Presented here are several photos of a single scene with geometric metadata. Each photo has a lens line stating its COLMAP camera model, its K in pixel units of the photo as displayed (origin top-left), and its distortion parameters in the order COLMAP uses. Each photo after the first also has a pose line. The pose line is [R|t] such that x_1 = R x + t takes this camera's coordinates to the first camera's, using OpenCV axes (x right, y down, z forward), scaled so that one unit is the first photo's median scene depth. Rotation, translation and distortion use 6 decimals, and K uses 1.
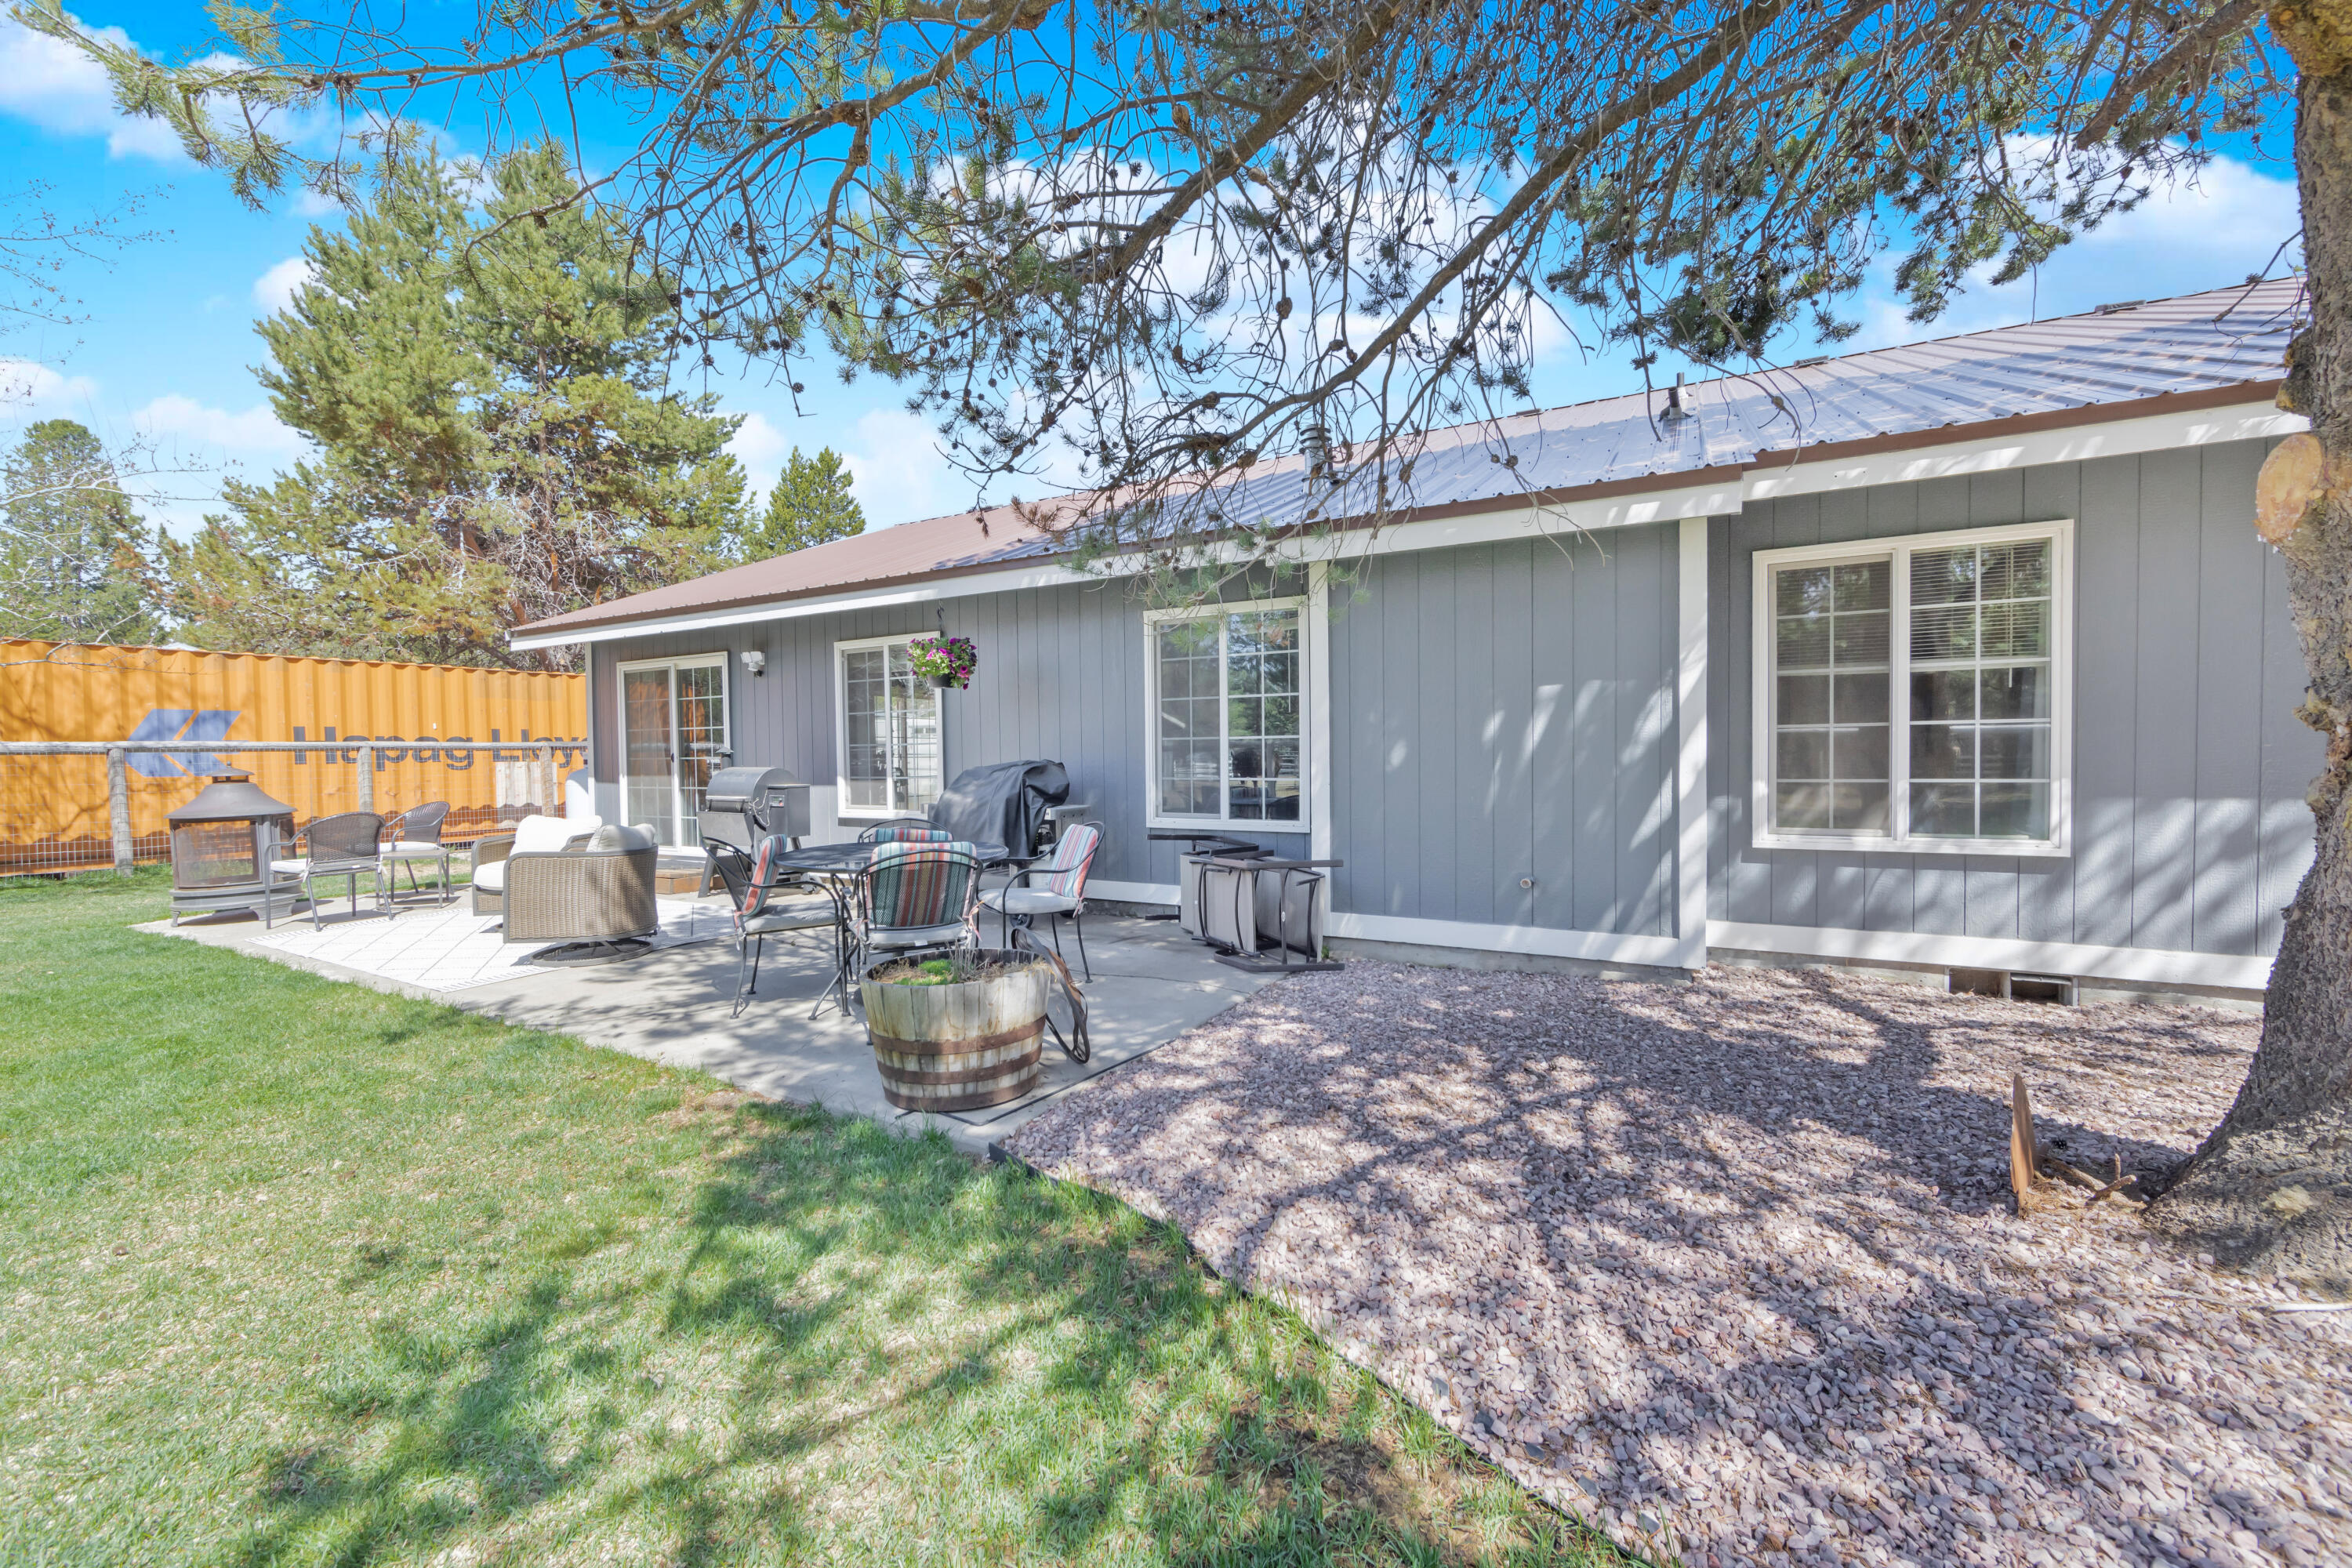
lens RADIAL K [[919.3, 0, 1185.3], [0, 919.3, 776.3], [0, 0, 1]] dist [-0.004118, -0.000524]
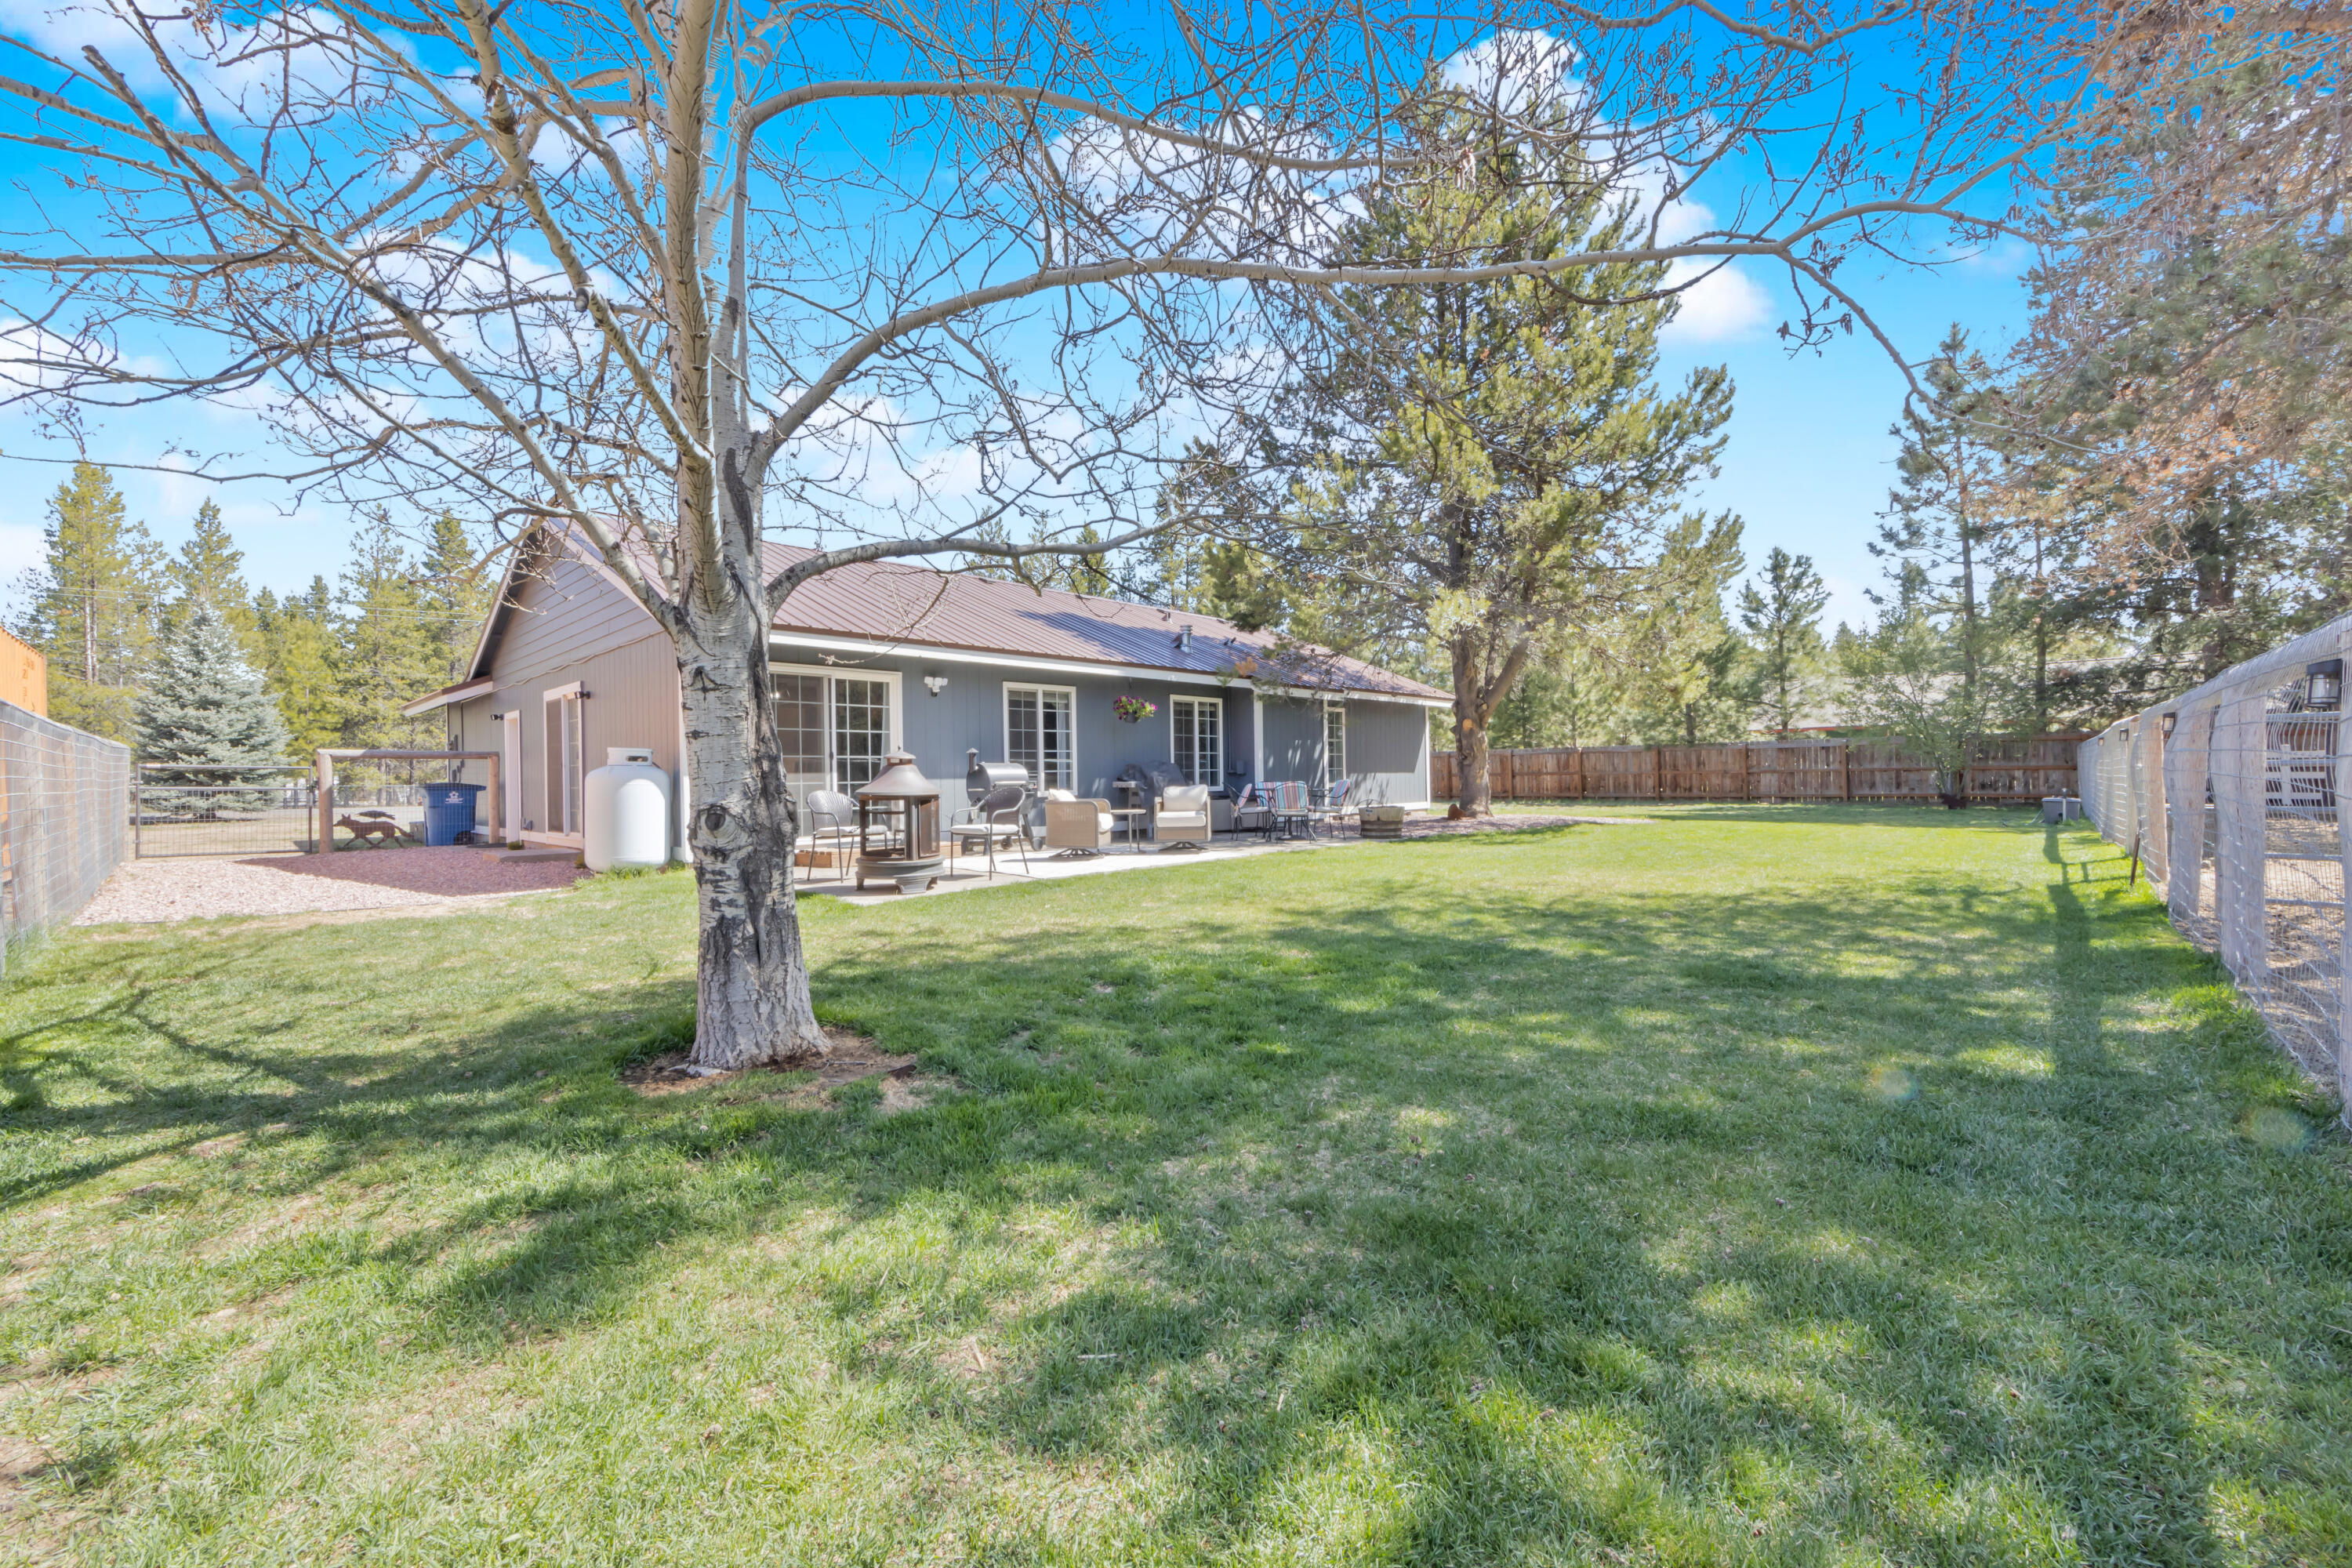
lens RADIAL K [[919.3, 0, 1185.3], [0, 919.3, 776.3], [0, 0, 1]] dist [-0.004118, -0.000524]
pose [[0.250238, 0.008117, 0.968150, -3.008670], [0.035398, 0.999220, -0.017527, 0.083106], [-0.967537, 0.038657, 0.249755, 0.552190]]
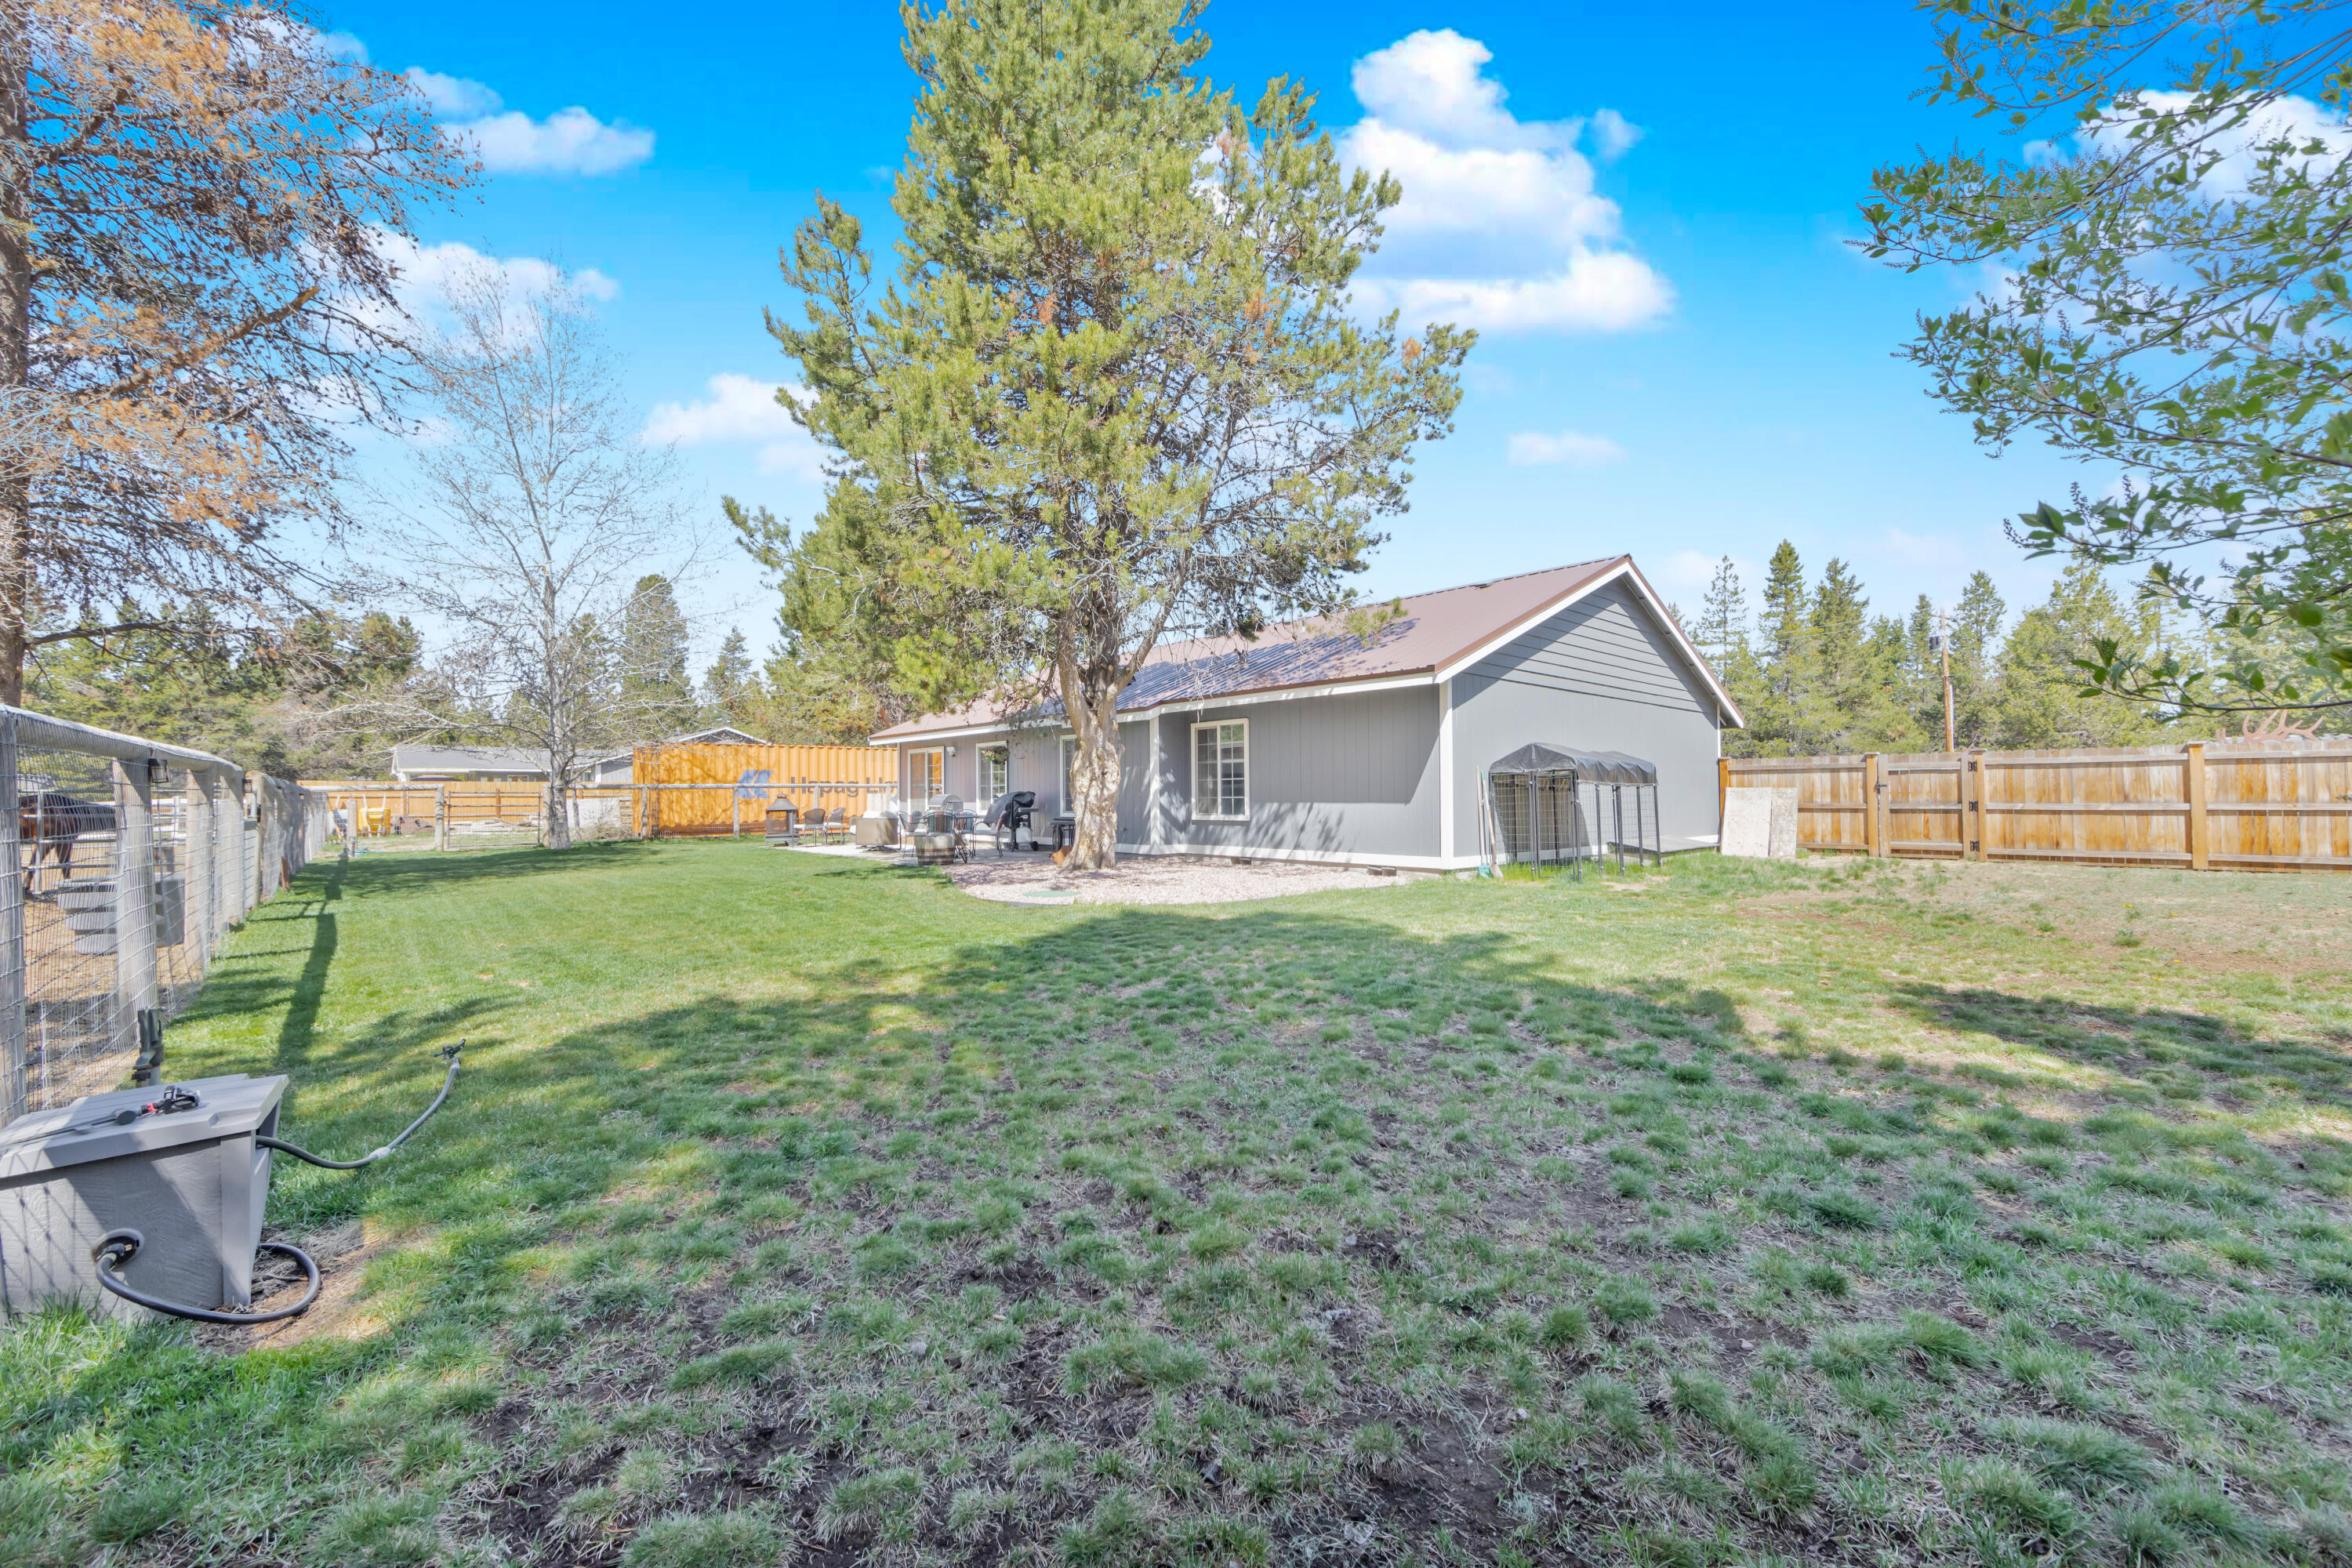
lens RADIAL K [[919.3, 0, 1185.3], [0, 919.3, 776.3], [0, 0, 1]] dist [-0.004118, -0.000524]
pose [[0.944562, 0.000717, -0.328332, 1.616096], [-0.016652, 0.998815, -0.045725, 0.074355], [0.327910, 0.048657, 0.943455, -1.925846]]
